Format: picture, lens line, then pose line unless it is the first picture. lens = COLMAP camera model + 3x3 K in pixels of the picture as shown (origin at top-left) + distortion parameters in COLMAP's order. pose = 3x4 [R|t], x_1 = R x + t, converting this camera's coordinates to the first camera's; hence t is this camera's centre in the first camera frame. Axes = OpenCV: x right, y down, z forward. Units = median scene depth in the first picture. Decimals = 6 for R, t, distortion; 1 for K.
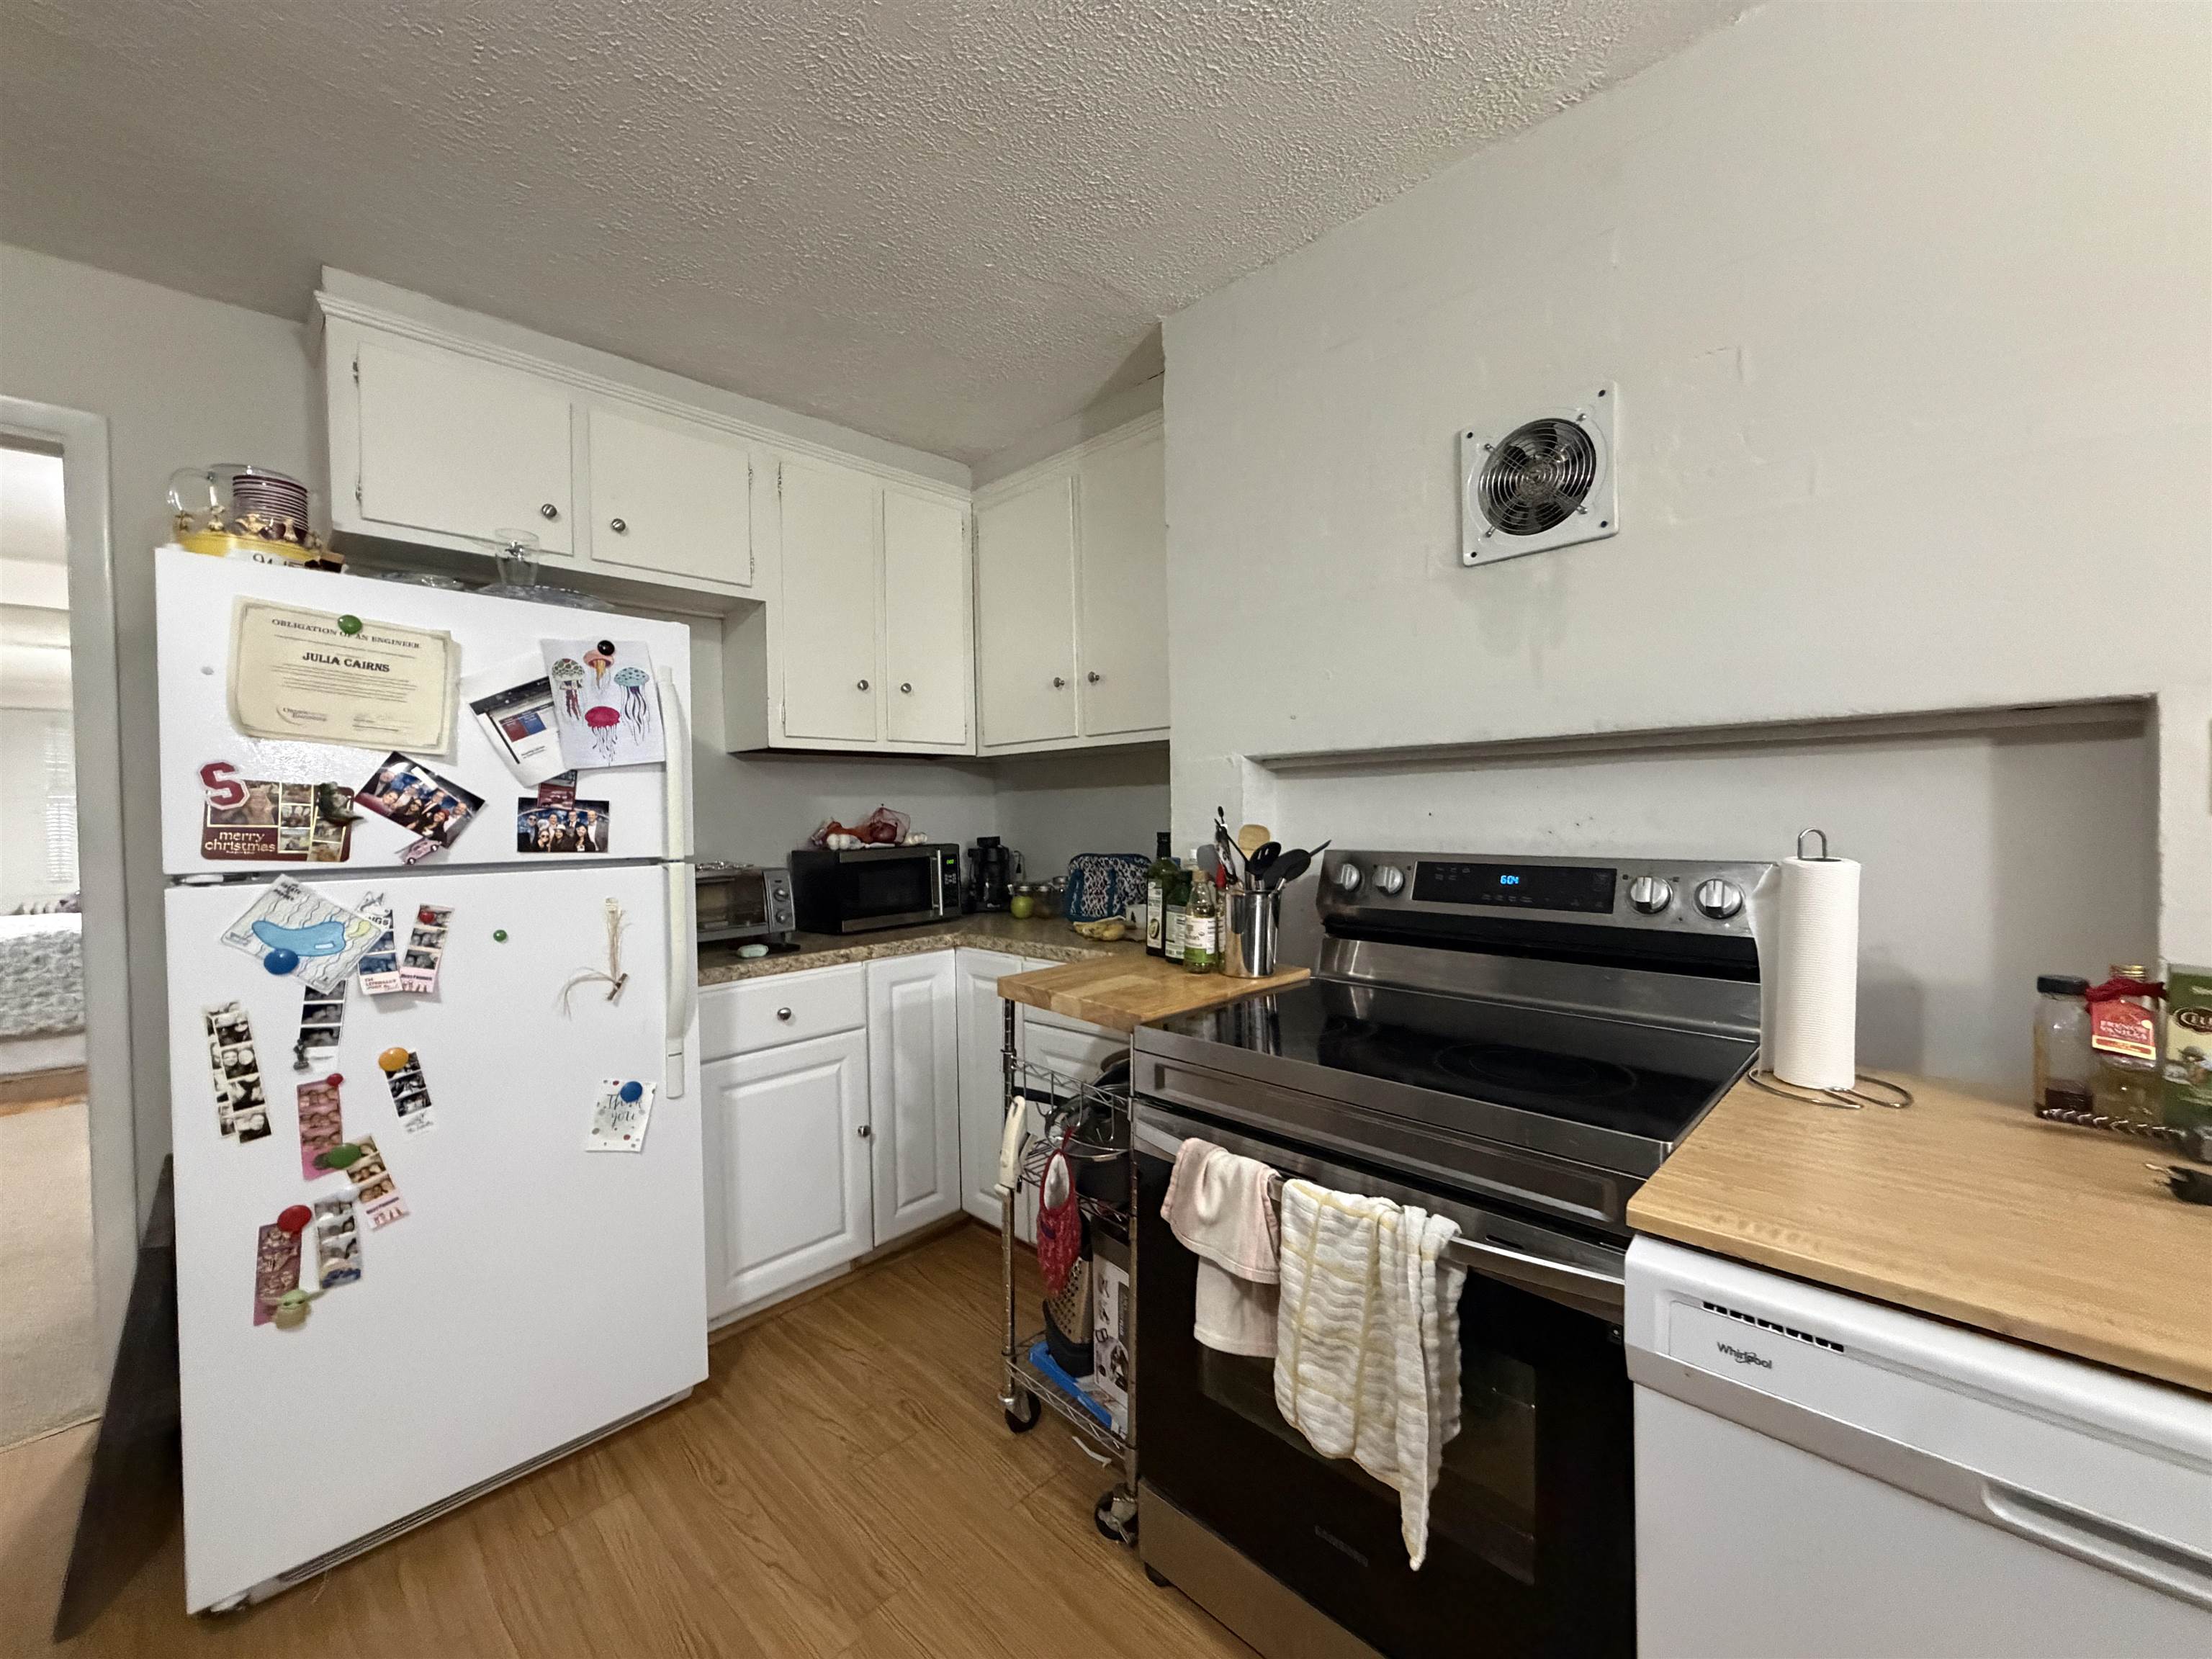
lens RADIAL K [[882.8, 0, 1097.1], [0, 882.8, 830.5], [0, 0, 1]] dist [-0.001093, 0.000704]
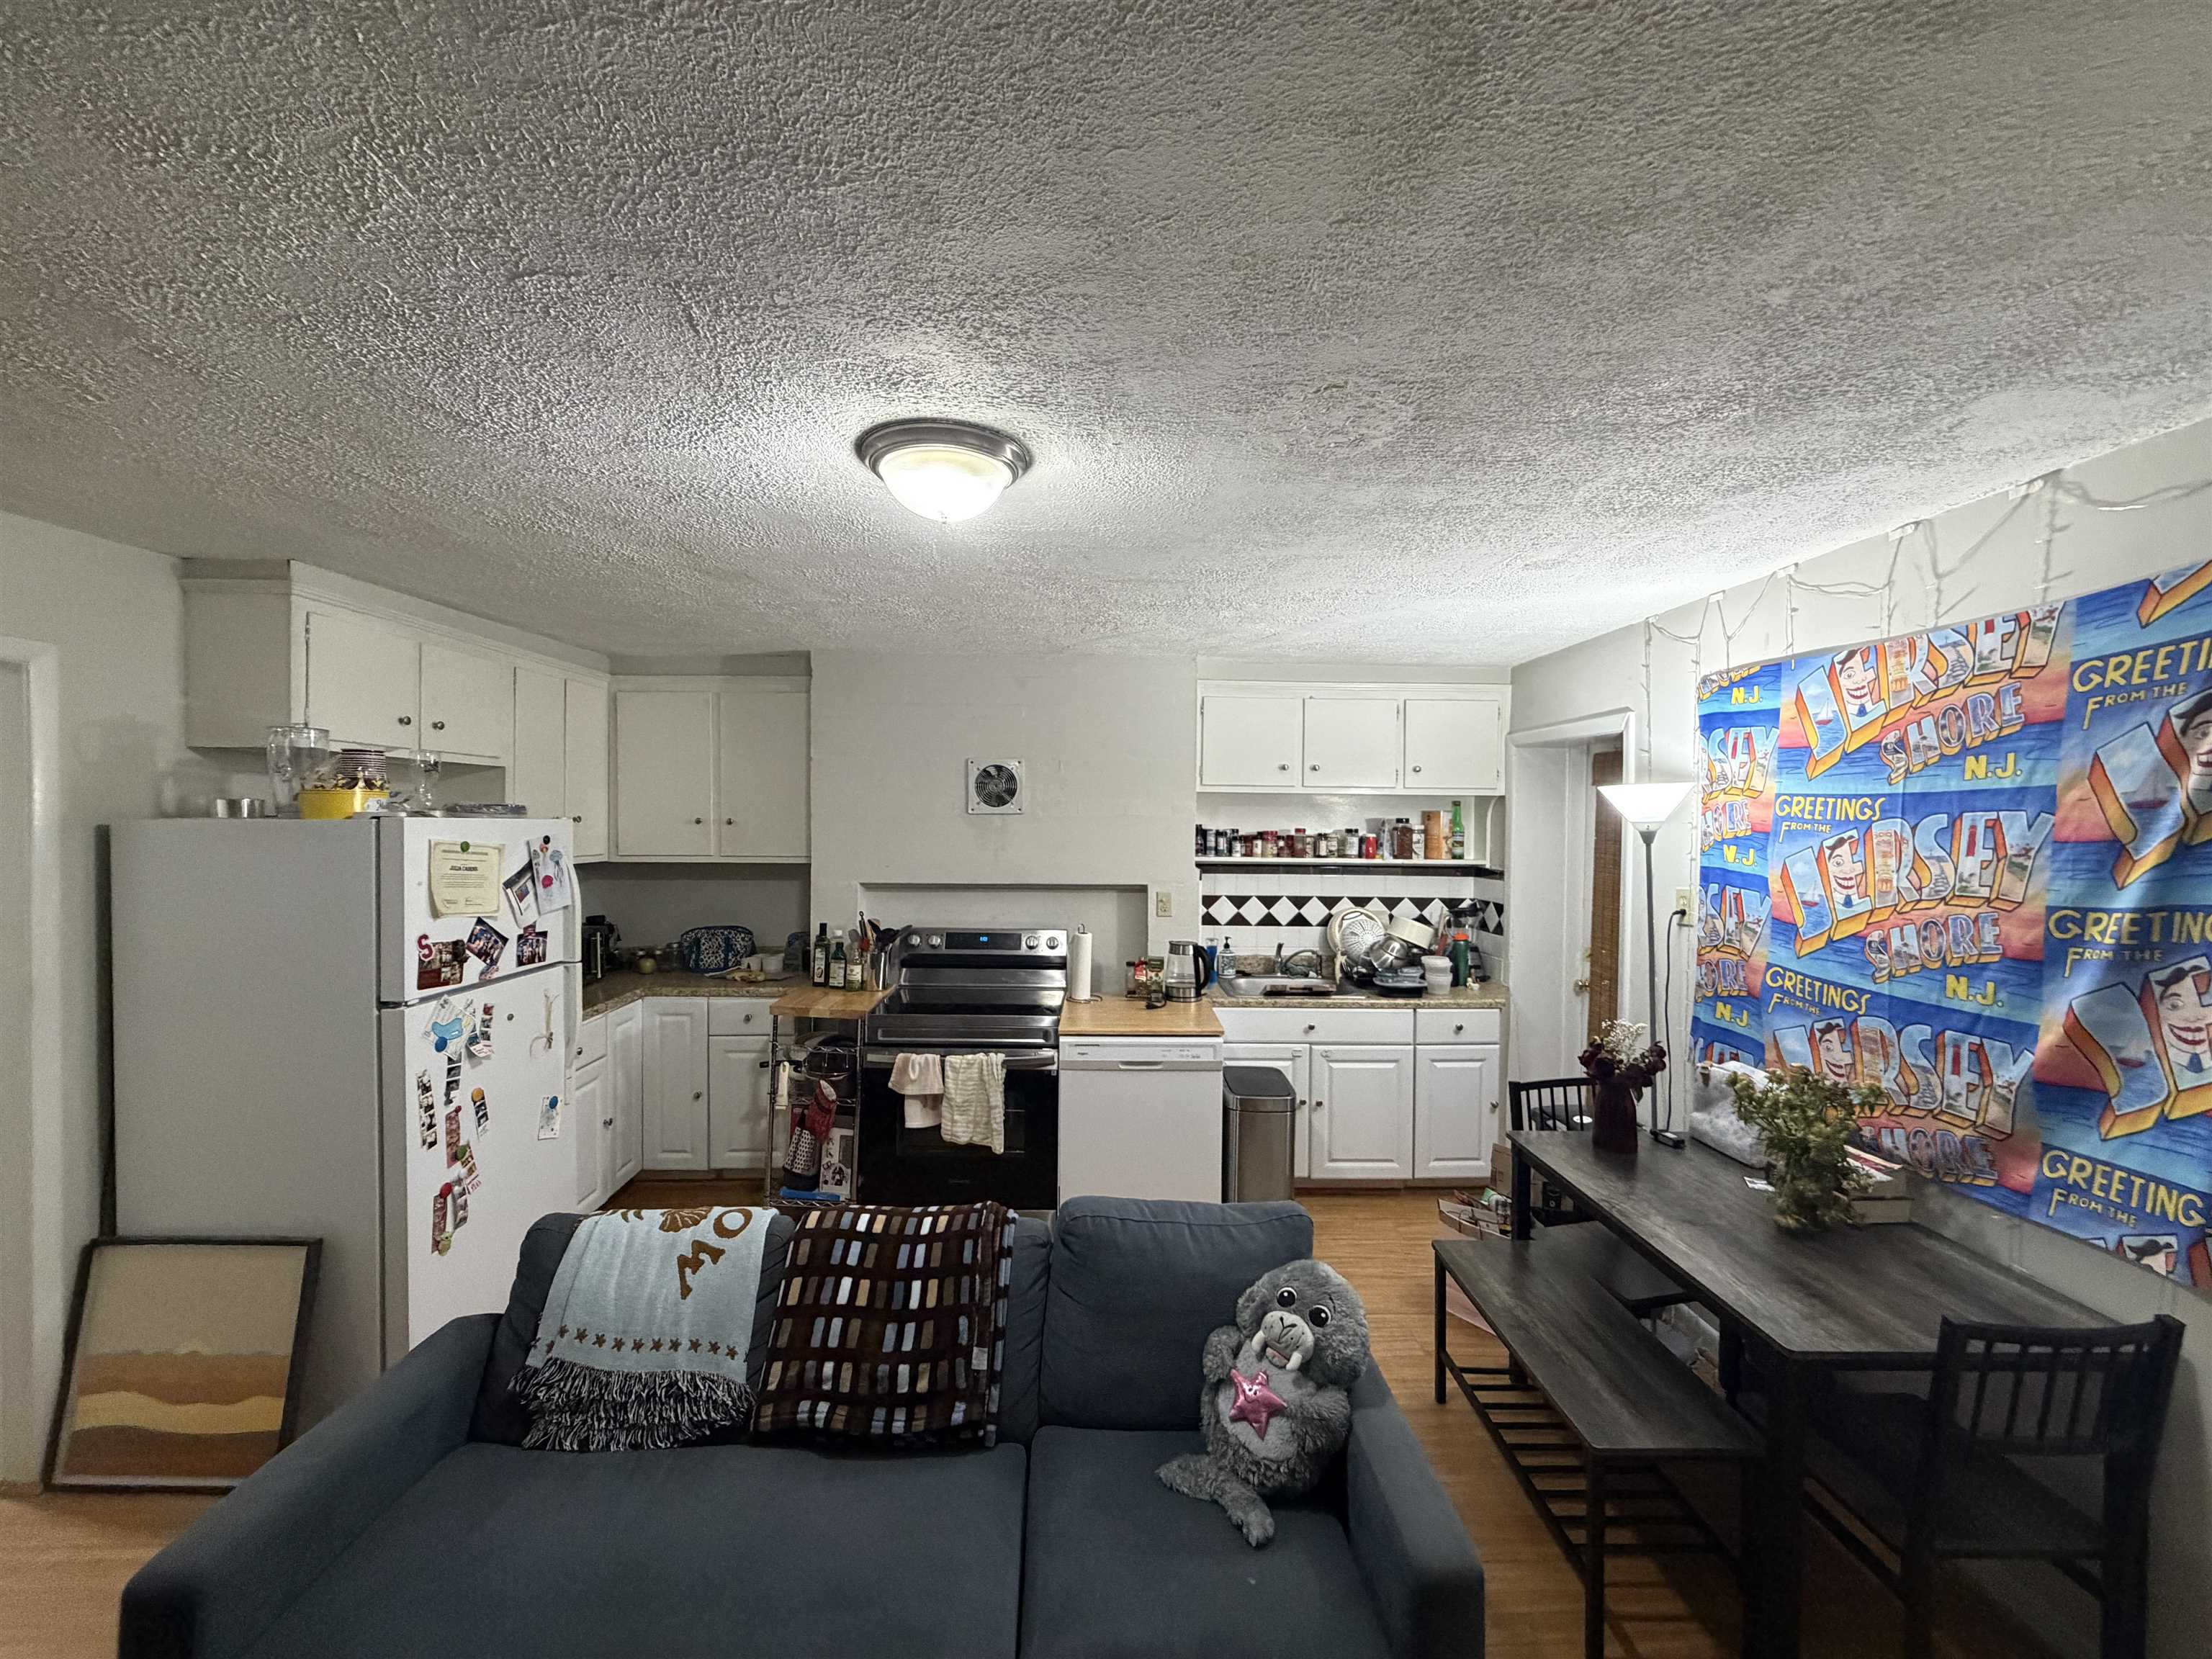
lens RADIAL K [[882.8, 0, 1098.3], [0, 882.8, 834.7], [0, 0, 1]] dist [-0.001093, 0.000704]
pose [[0.703881, 0.006549, 0.710288, -1.158110], [-0.003565, 0.999977, -0.005687, -0.241663], [-0.710309, 0.001471, 0.703889, -1.069544]]
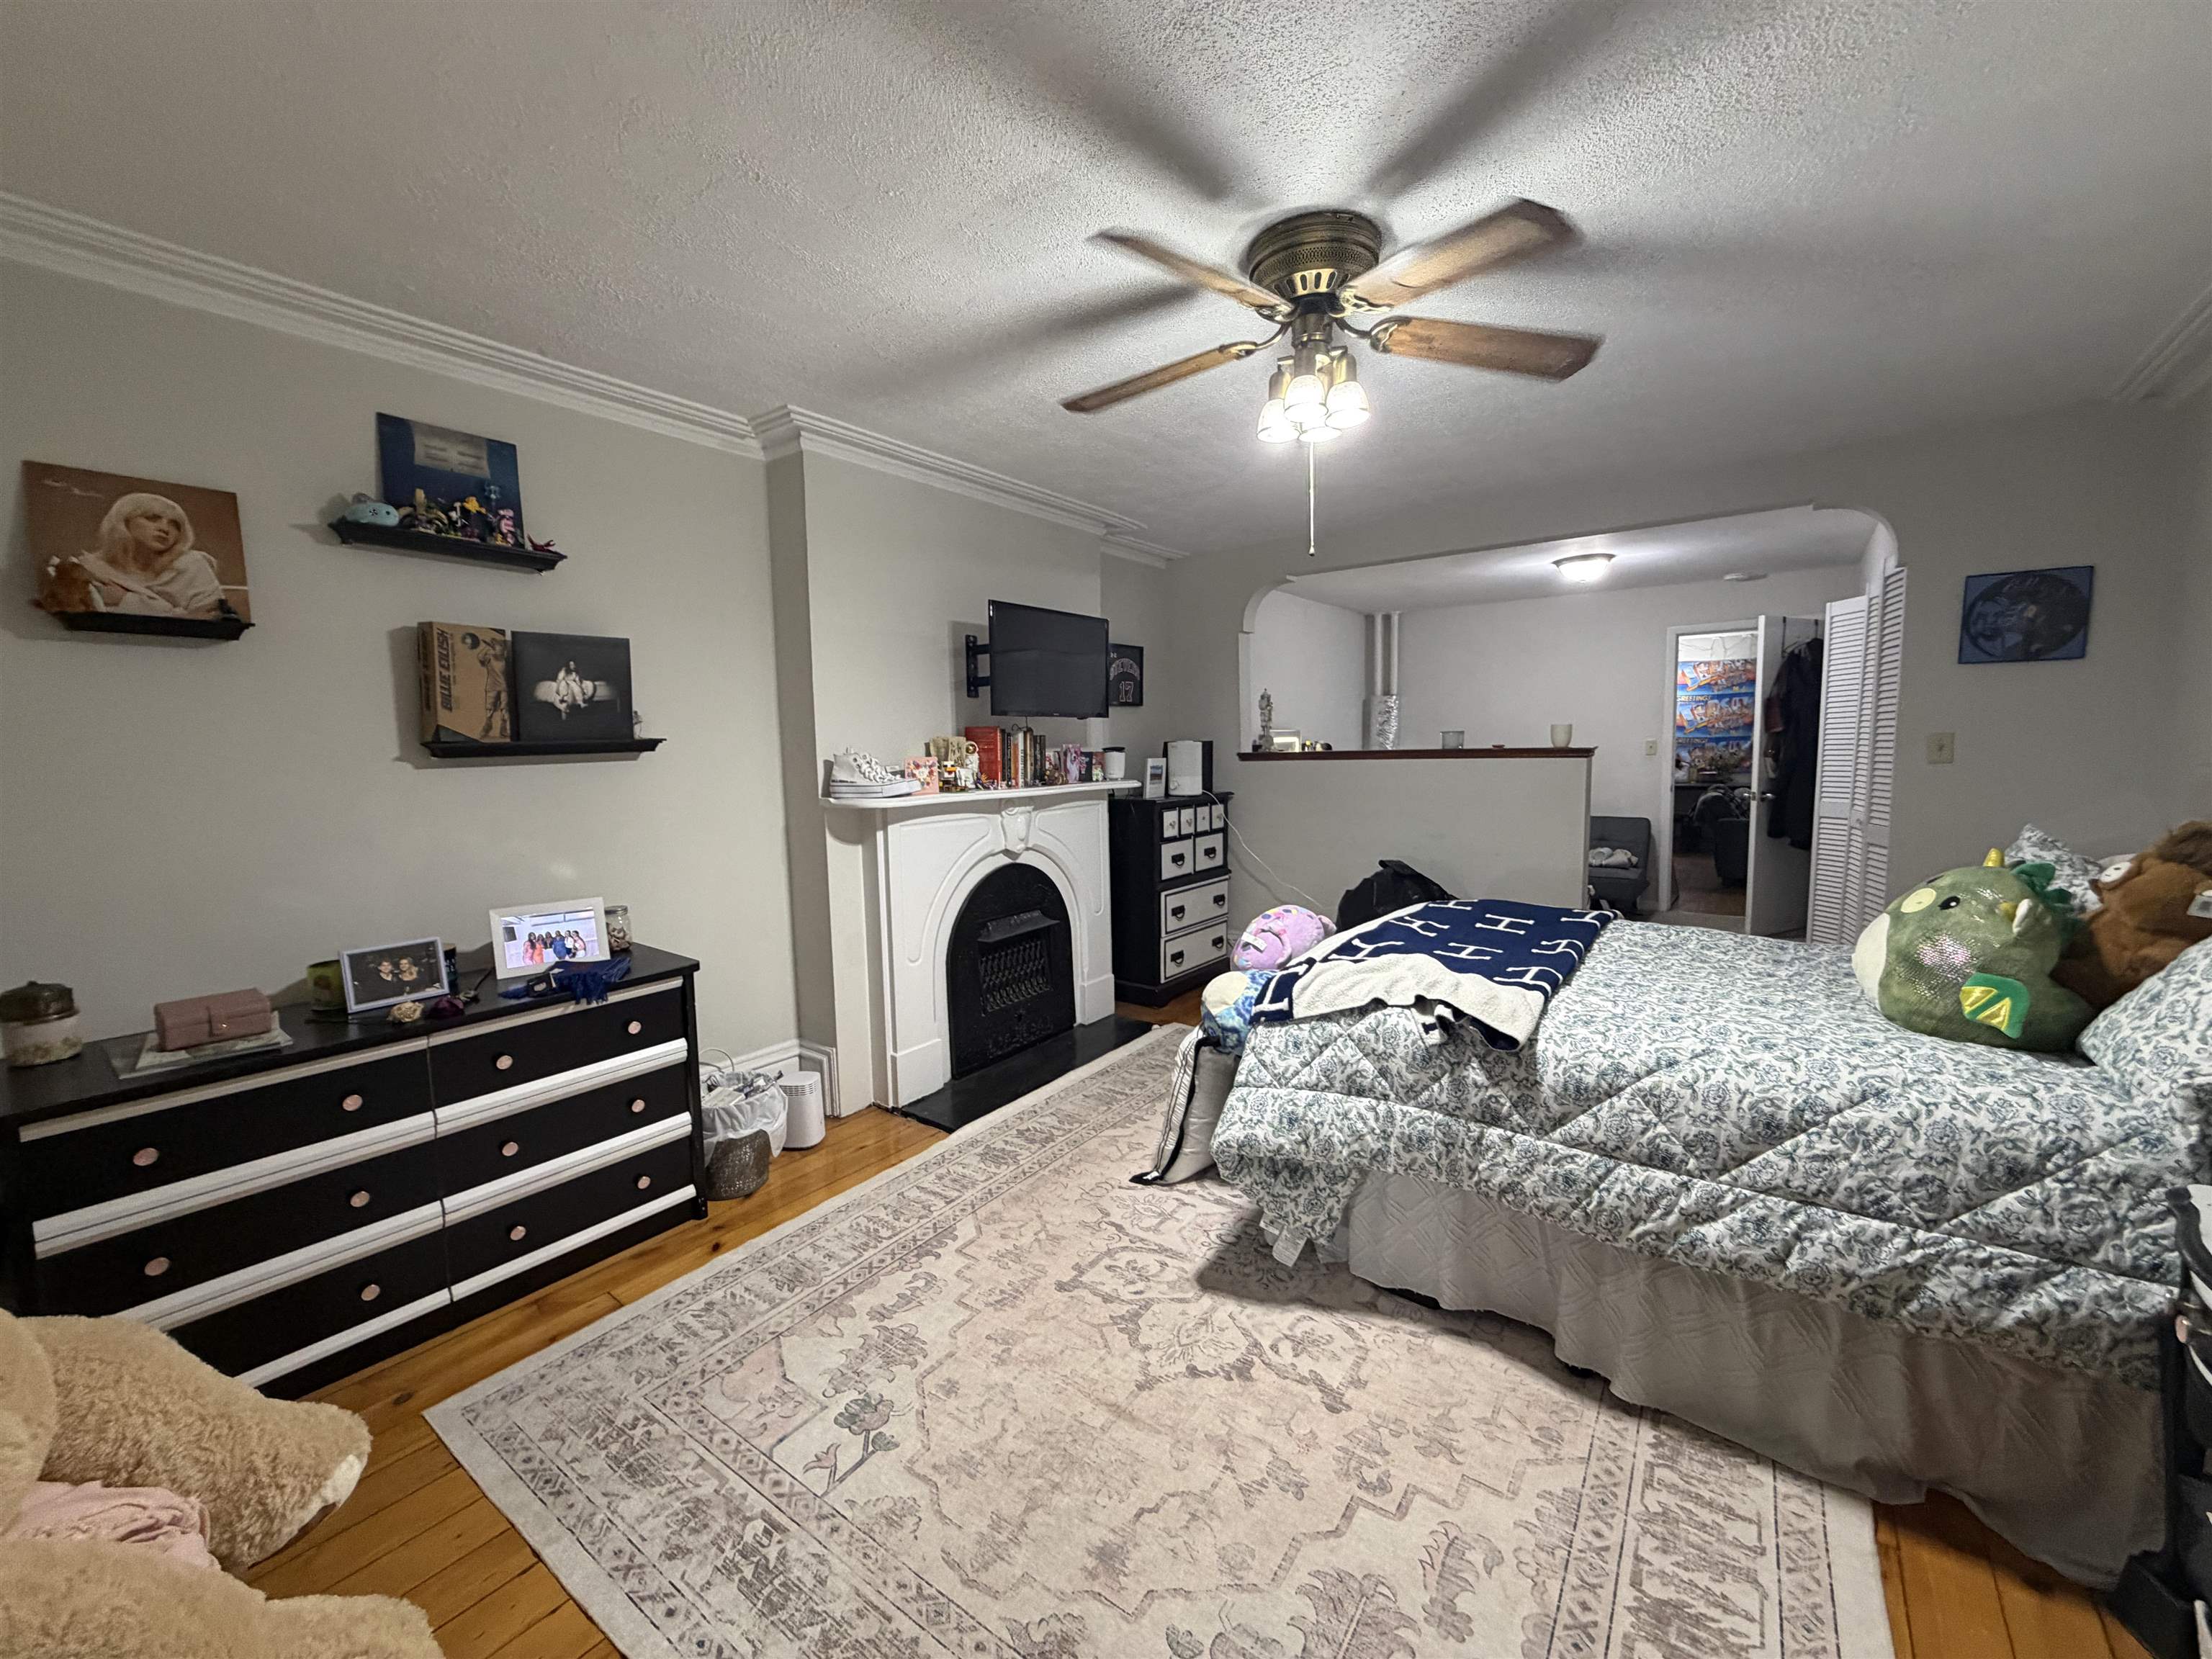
lens RADIAL K [[882.8, 0, 1106.1], [0, 882.8, 836.1], [0, 0, 1]] dist [-0.001093, 0.000704]
pose [[-0.131468, -0.082202, 0.987906, -5.353447], [0.052661, 0.994570, 0.089764, -0.095277], [-0.989921, 0.063825, -0.126425, 4.534298]]
